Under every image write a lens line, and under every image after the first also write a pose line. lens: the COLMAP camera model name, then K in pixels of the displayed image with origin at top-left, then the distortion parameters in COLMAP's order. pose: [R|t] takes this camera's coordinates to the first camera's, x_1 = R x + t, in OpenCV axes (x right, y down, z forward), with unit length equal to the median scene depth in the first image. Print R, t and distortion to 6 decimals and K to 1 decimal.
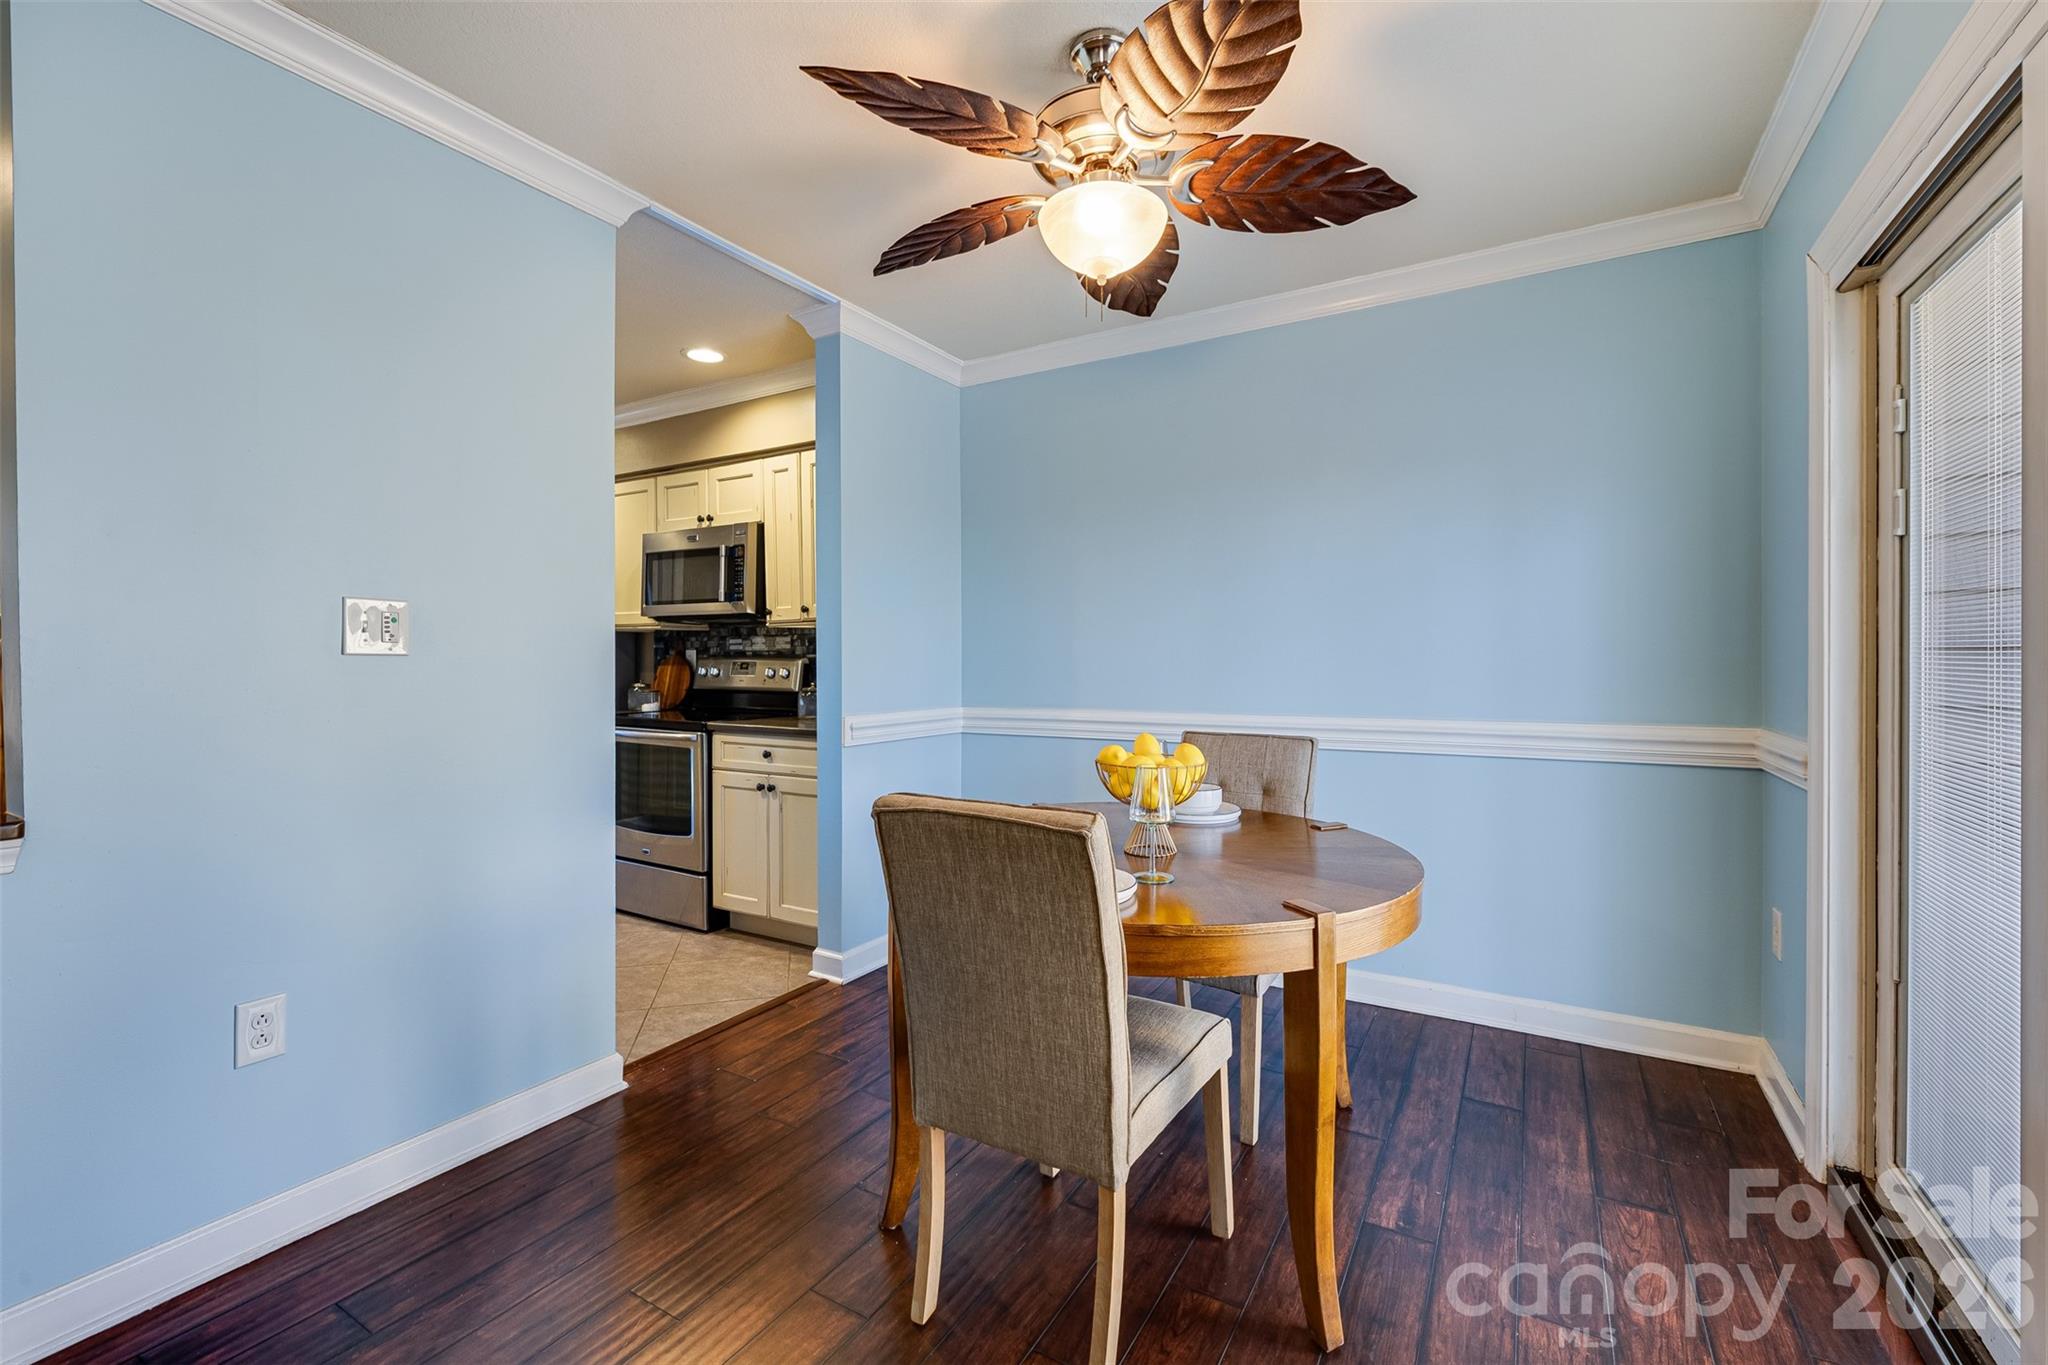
lens RADIAL K [[873.3, 0, 1023.0], [0, 873.3, 664.5], [0, 0, 1]] dist [-0.001954, -0.000580]
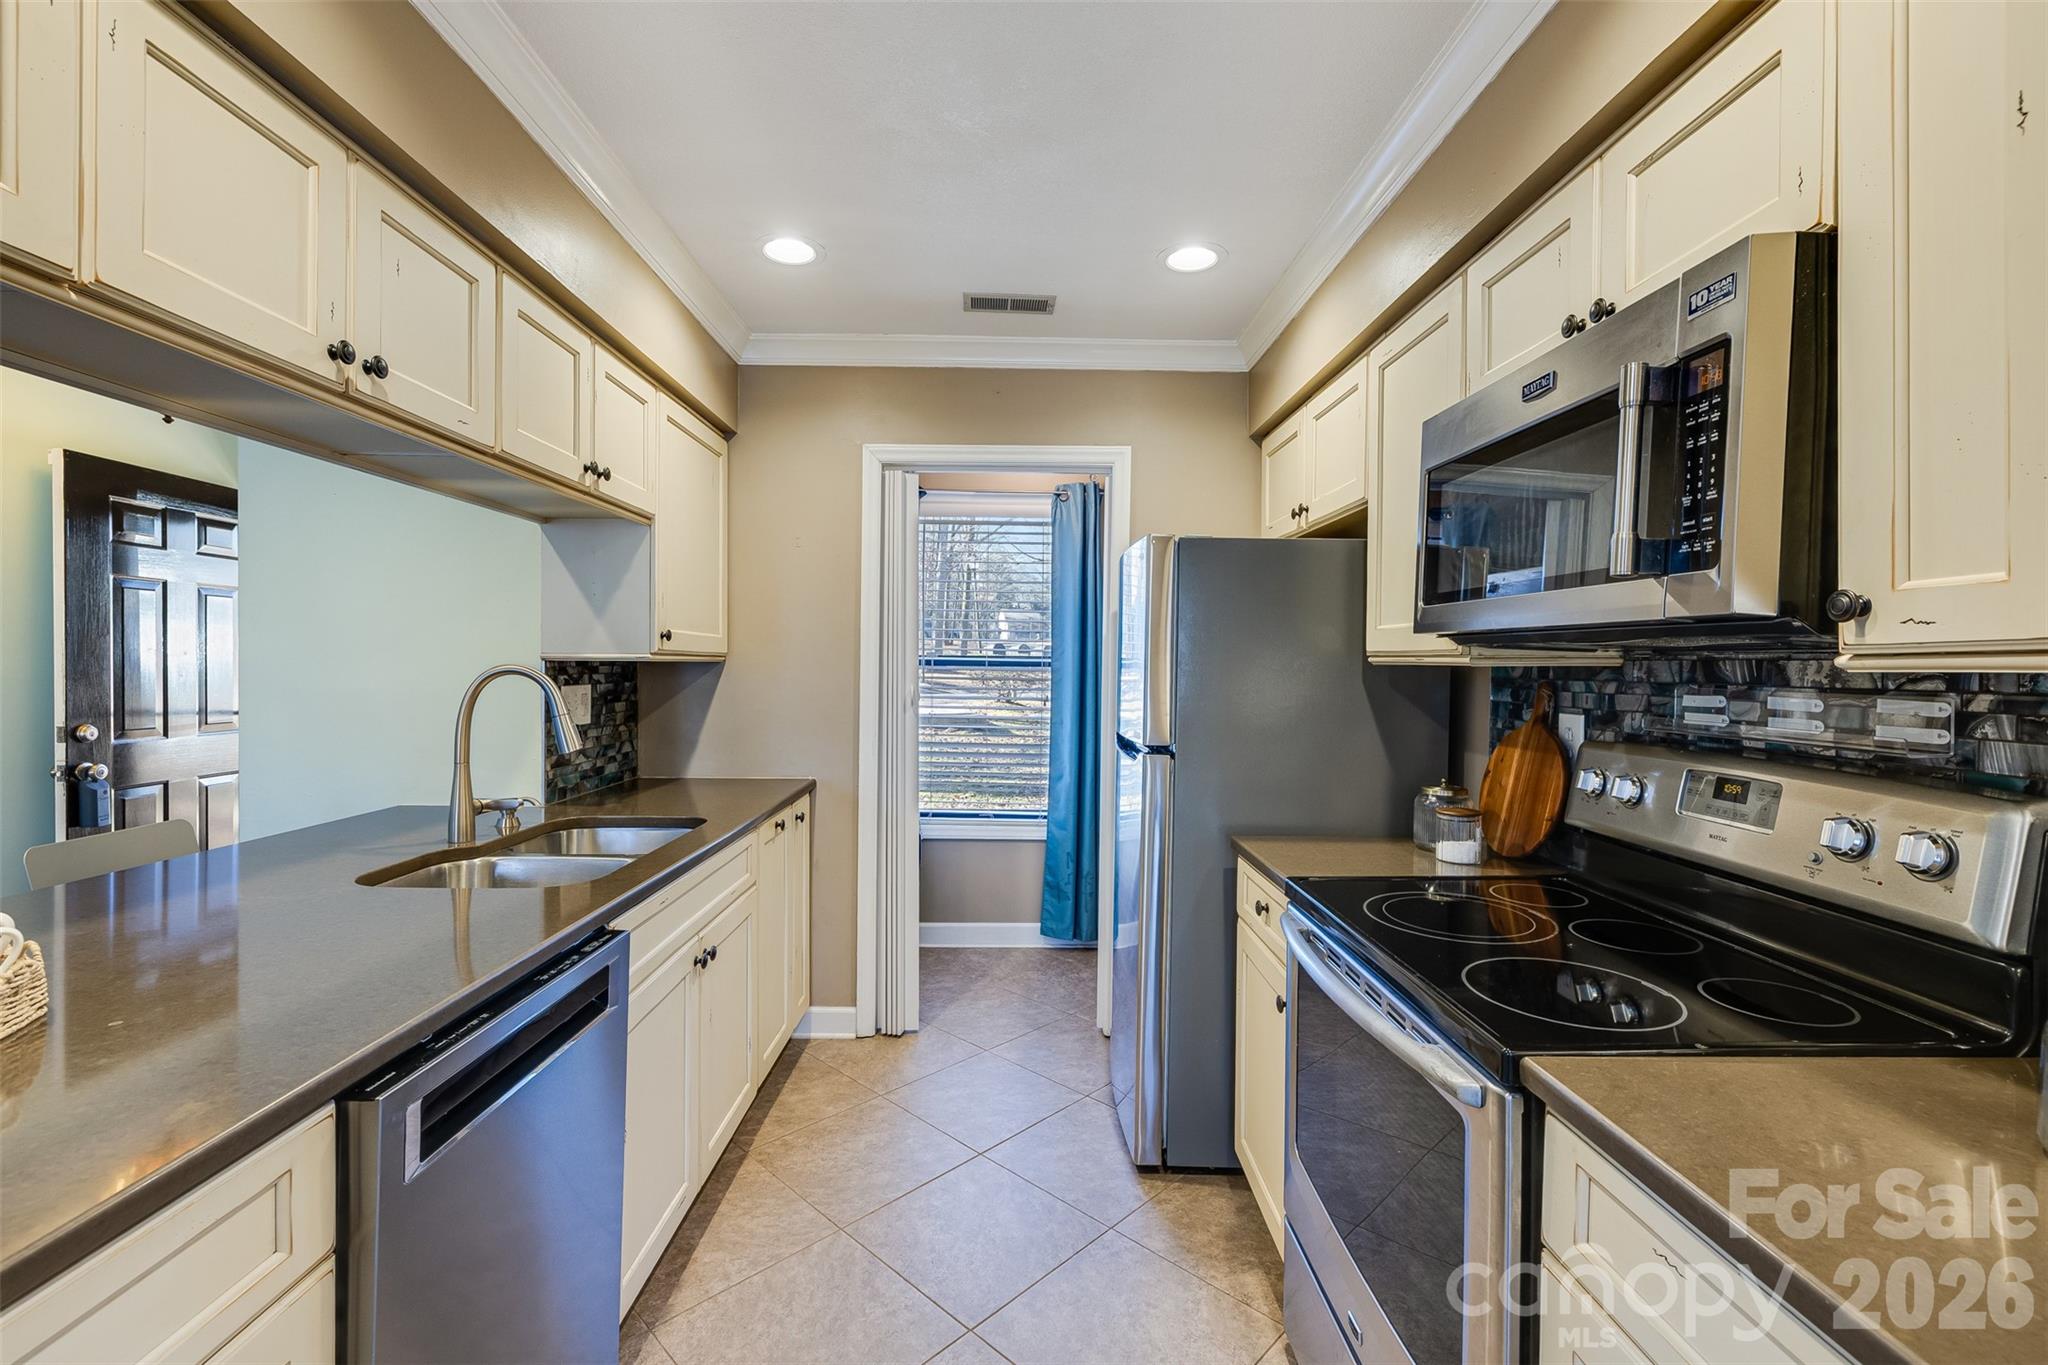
lens RADIAL K [[873.3, 0, 1023.3], [0, 873.3, 668.6], [0, 0, 1]] dist [-0.001954, -0.000580]
pose [[0.529498, 0.013495, -0.848204, -0.191516], [-0.018870, 0.999813, 0.004128, -0.036746], [0.848101, 0.013820, 0.529654, 0.625345]]
